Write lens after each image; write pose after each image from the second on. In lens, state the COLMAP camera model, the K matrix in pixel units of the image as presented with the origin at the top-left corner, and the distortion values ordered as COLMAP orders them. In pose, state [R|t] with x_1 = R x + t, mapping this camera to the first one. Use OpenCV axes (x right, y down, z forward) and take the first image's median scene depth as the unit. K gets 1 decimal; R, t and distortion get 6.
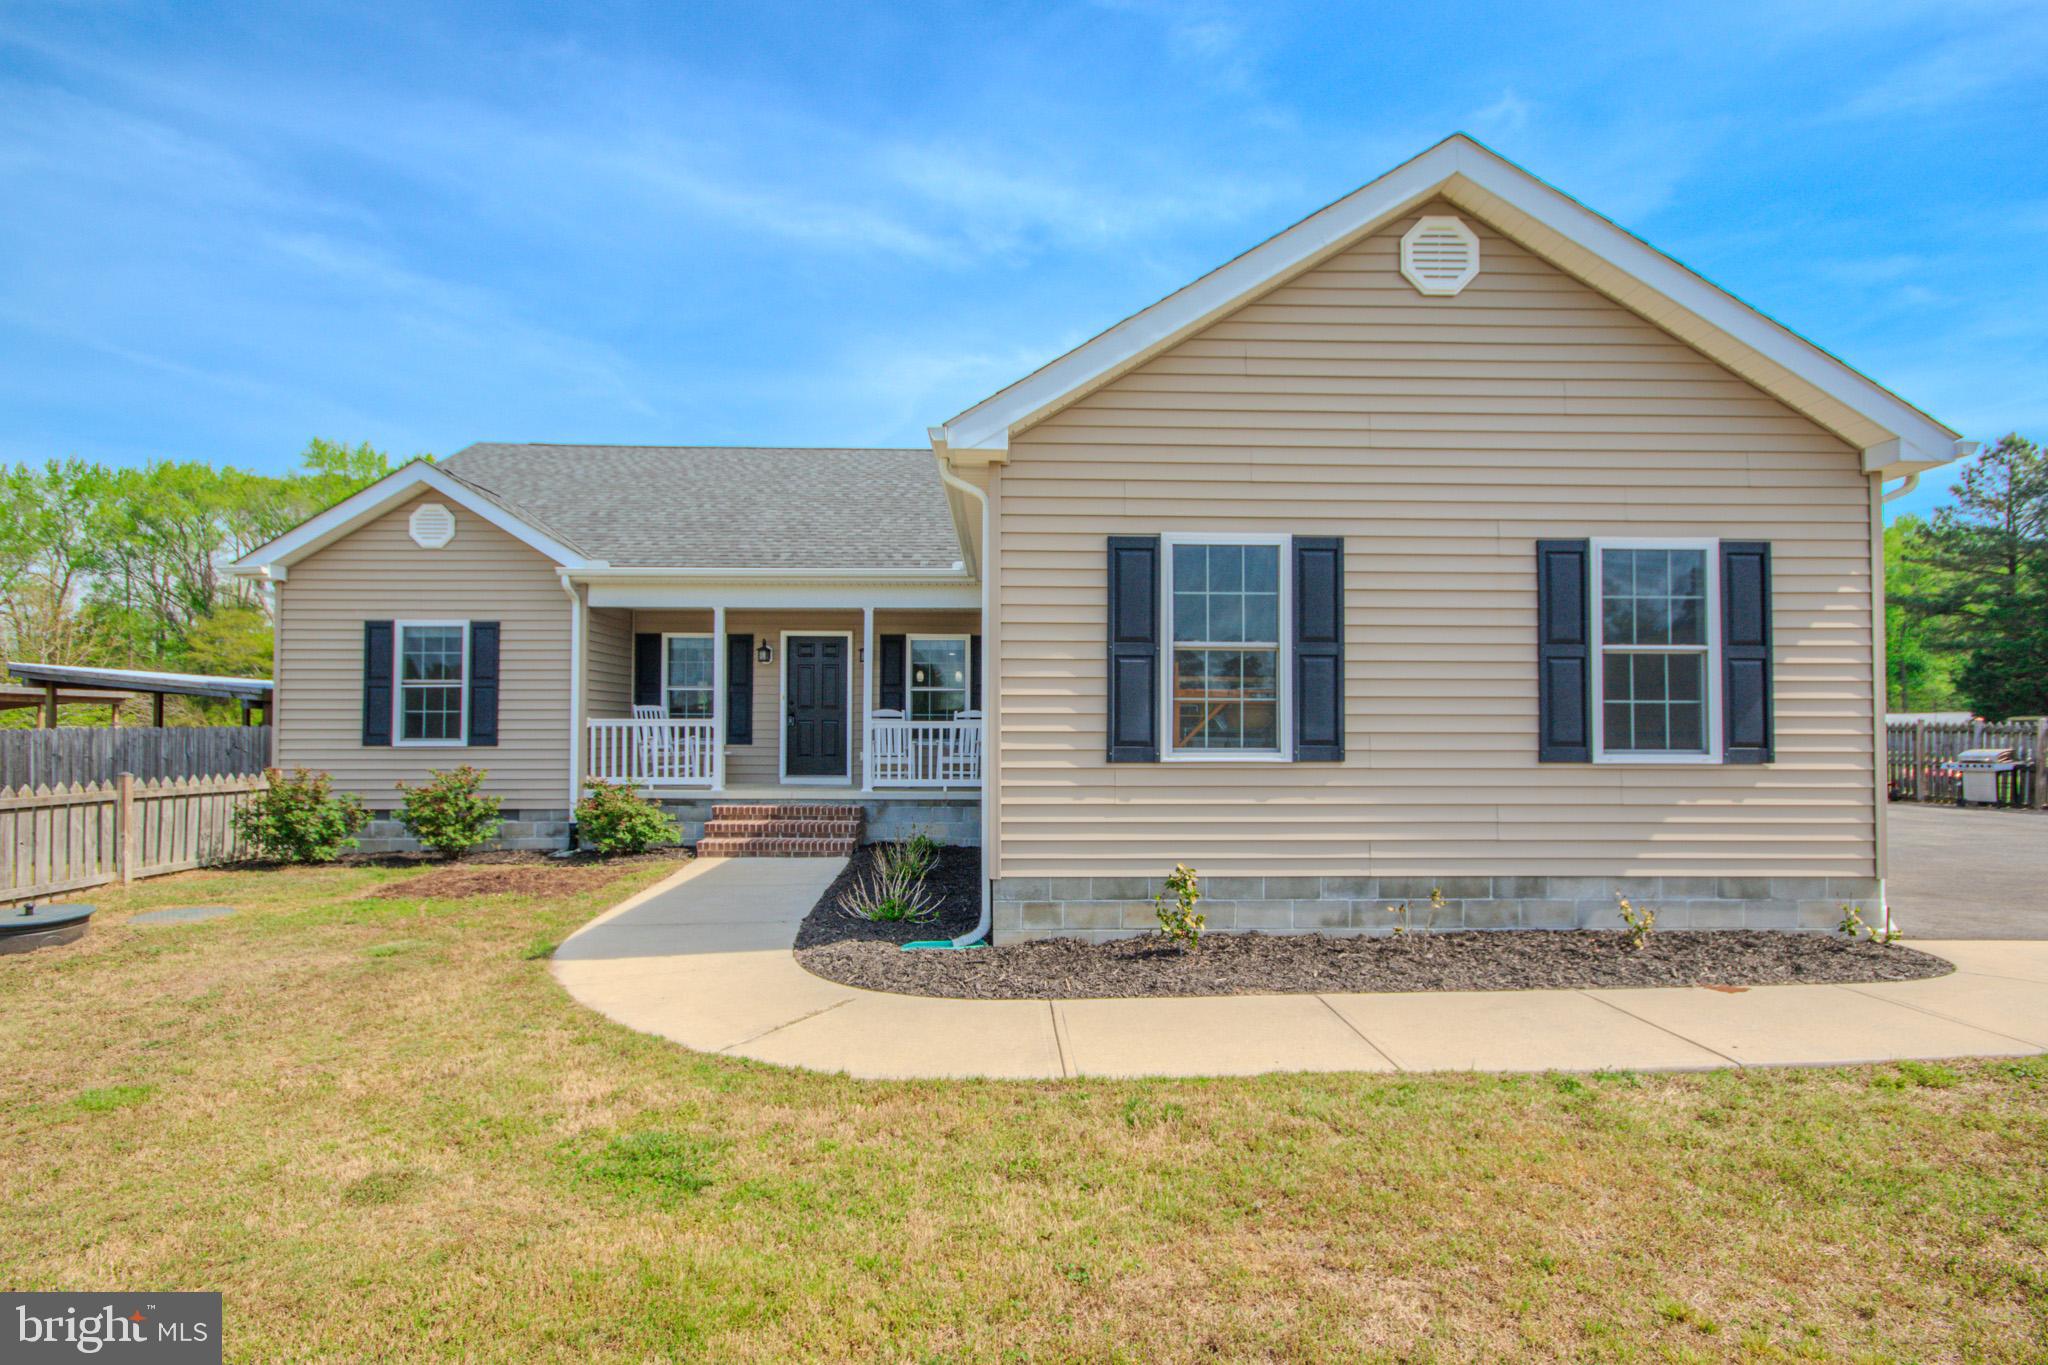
lens RADIAL K [[927.7, 0, 1027.3], [0, 927.7, 726.3], [0, 0, 1]] dist [0.002516, 0.000026]
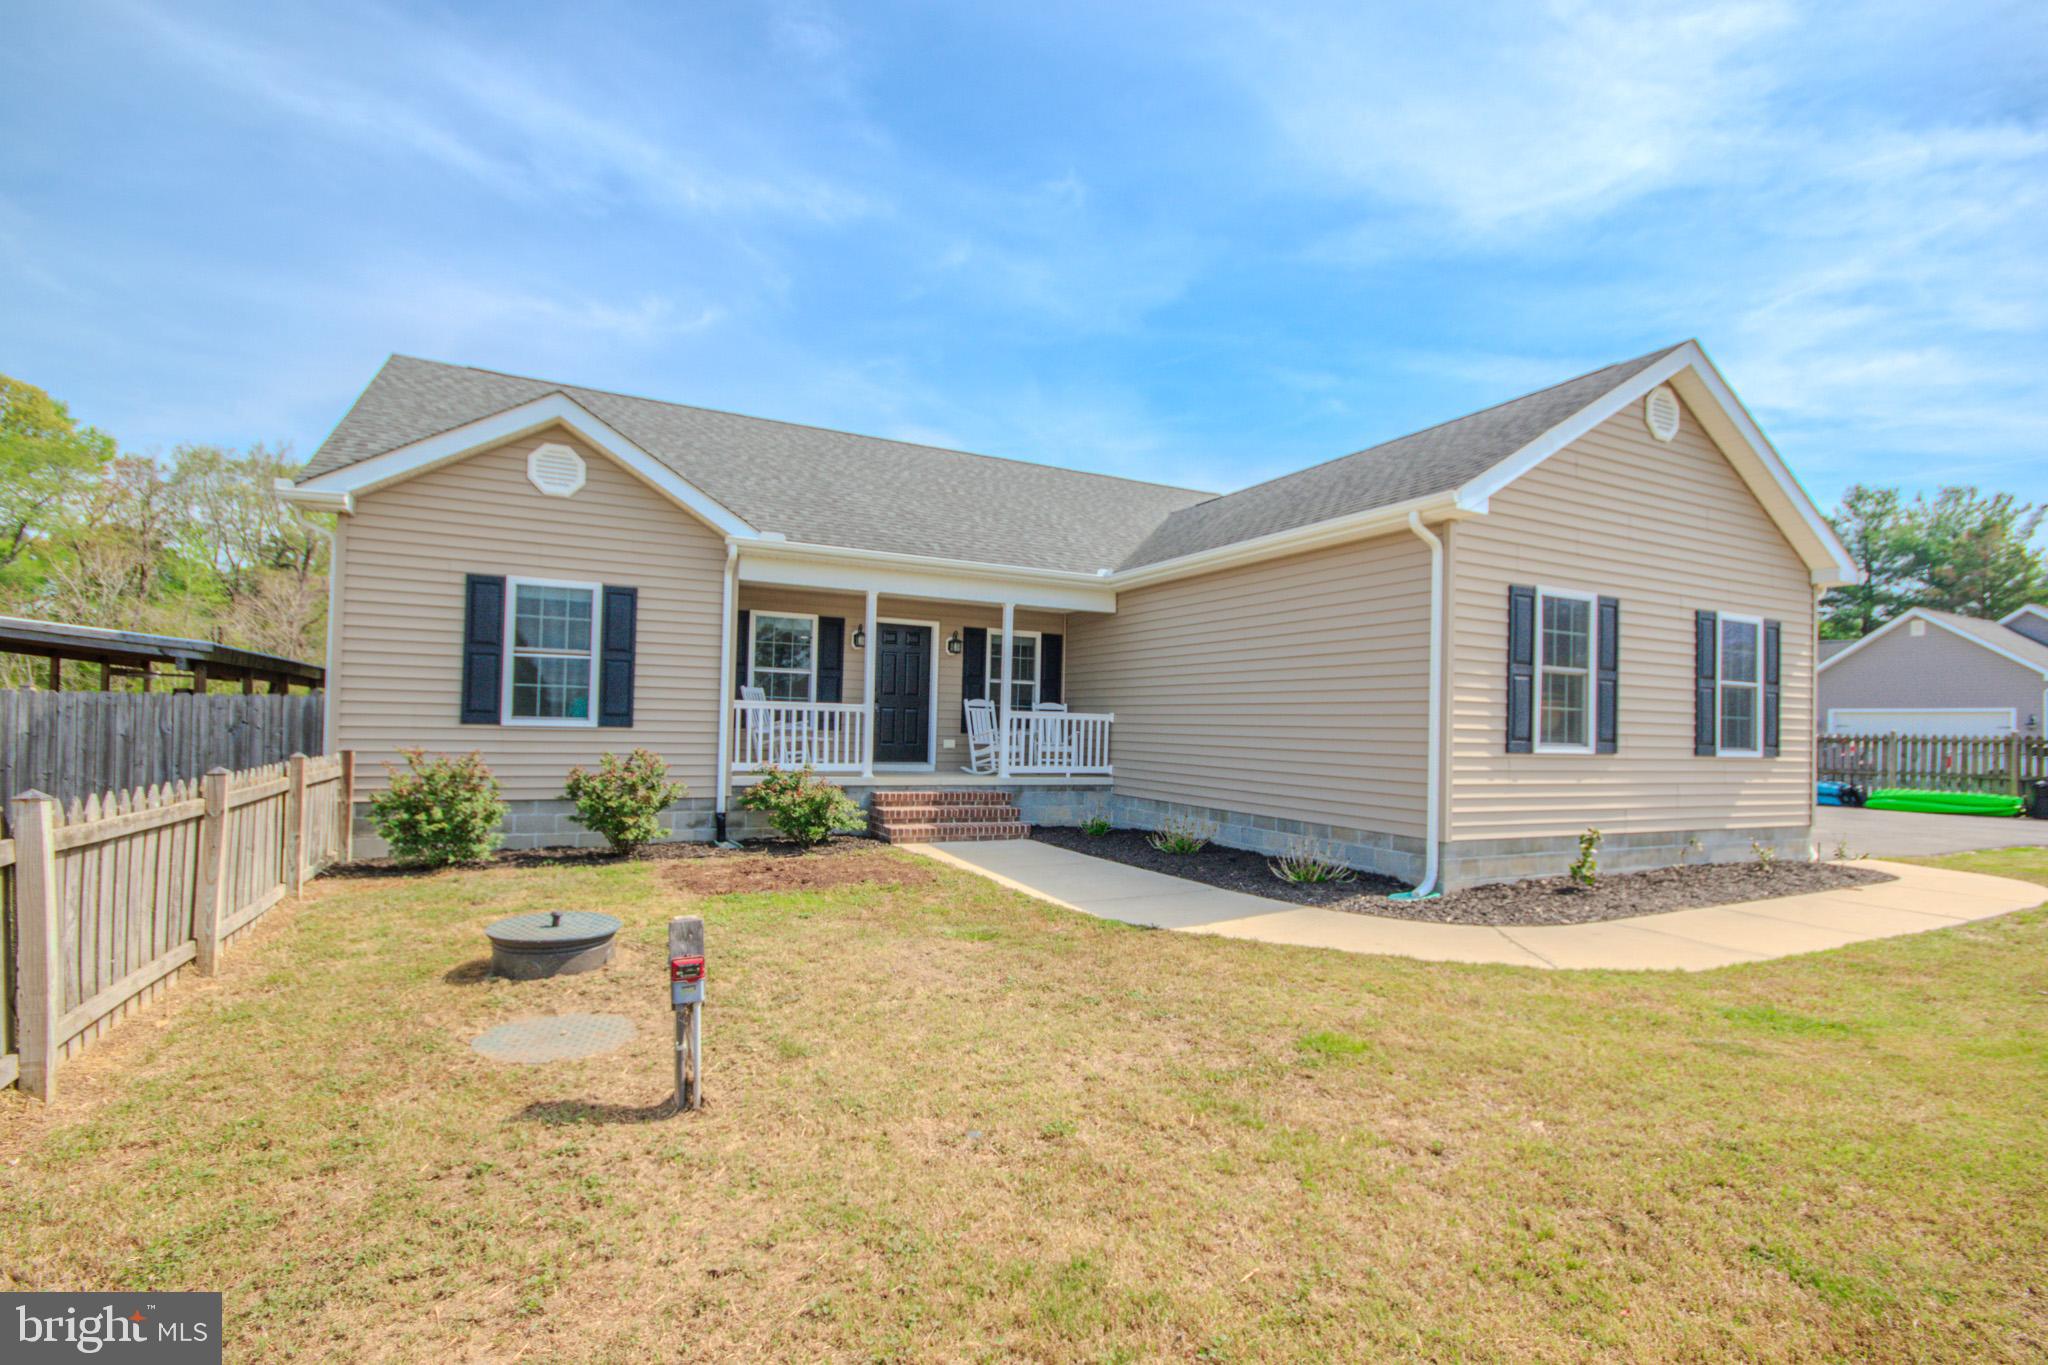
lens RADIAL K [[927.7, 0, 1027.3], [0, 927.7, 726.3], [0, 0, 1]] dist [0.002516, 0.000026]
pose [[0.909785, 0.021011, 0.414548, -0.669098], [-0.025552, 0.999659, 0.005409, 0.006359], [-0.414293, -0.015513, 0.910012, 0.037769]]
